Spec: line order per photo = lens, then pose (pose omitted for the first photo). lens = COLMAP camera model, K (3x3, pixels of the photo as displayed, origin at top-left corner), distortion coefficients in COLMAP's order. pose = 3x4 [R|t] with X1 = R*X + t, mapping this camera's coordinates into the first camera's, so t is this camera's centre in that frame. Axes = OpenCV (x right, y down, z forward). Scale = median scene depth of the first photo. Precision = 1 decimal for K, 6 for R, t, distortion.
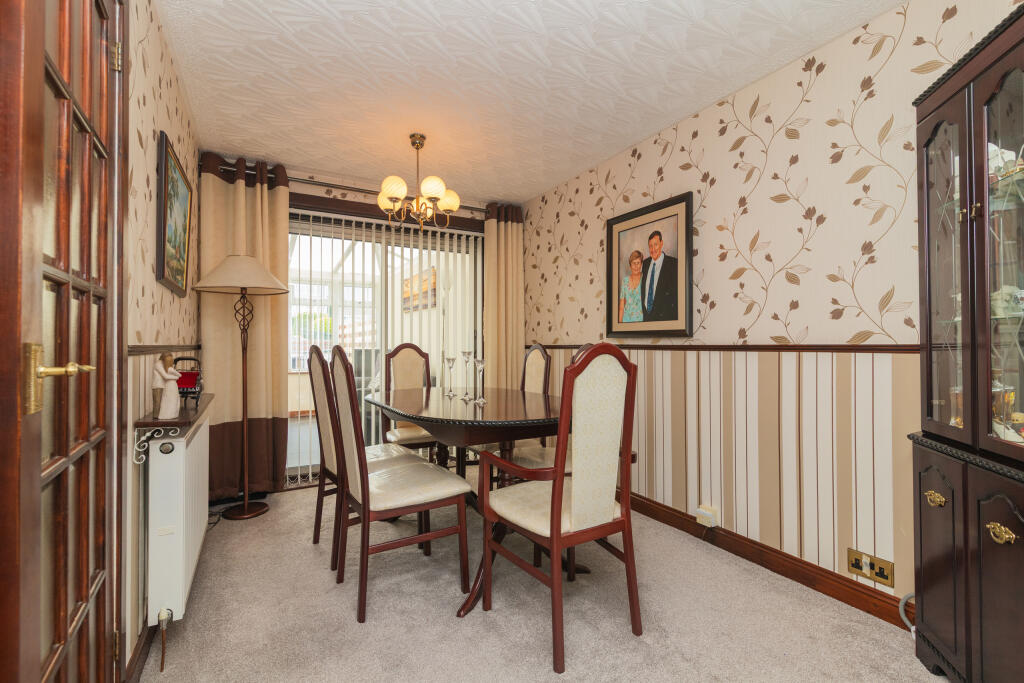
lens RADIAL K [[462.1, 0, 512.0], [0, 462.1, 341.5], [0, 0, 1]] dist [0.000141, -0.000090]
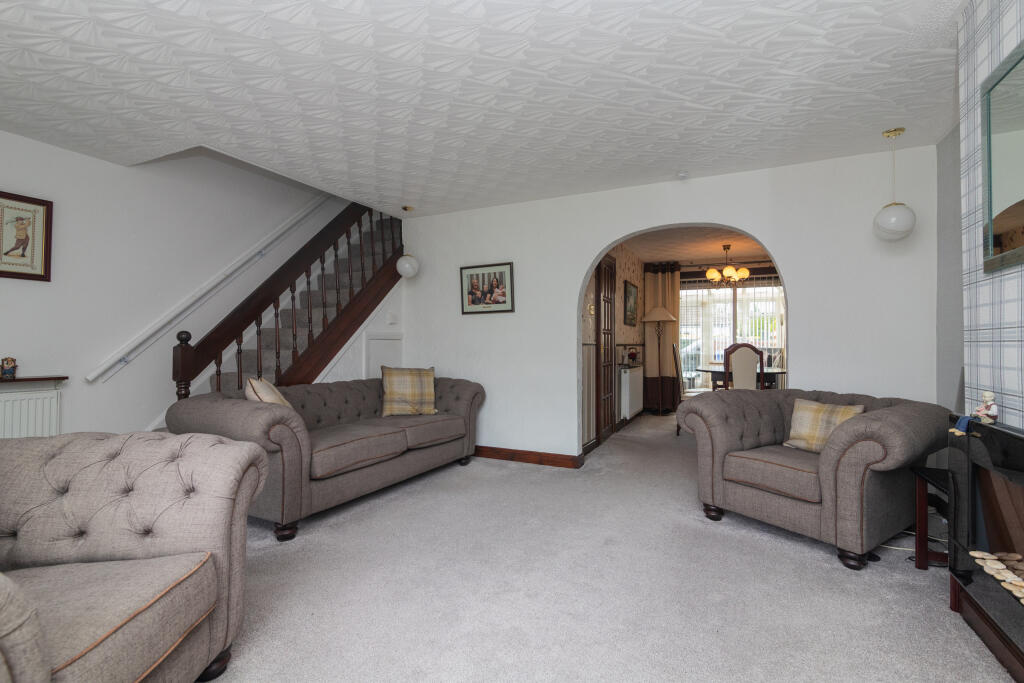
lens RADIAL K [[462.1, 0, 512.0], [0, 462.1, 341.5], [0, 0, 1]] dist [0.000141, -0.000090]
pose [[0.570380, -0.009356, -0.821328, 0.959215], [0.008906, 0.999947, -0.005206, 0.000301], [0.821333, -0.004345, 0.570433, -0.999211]]
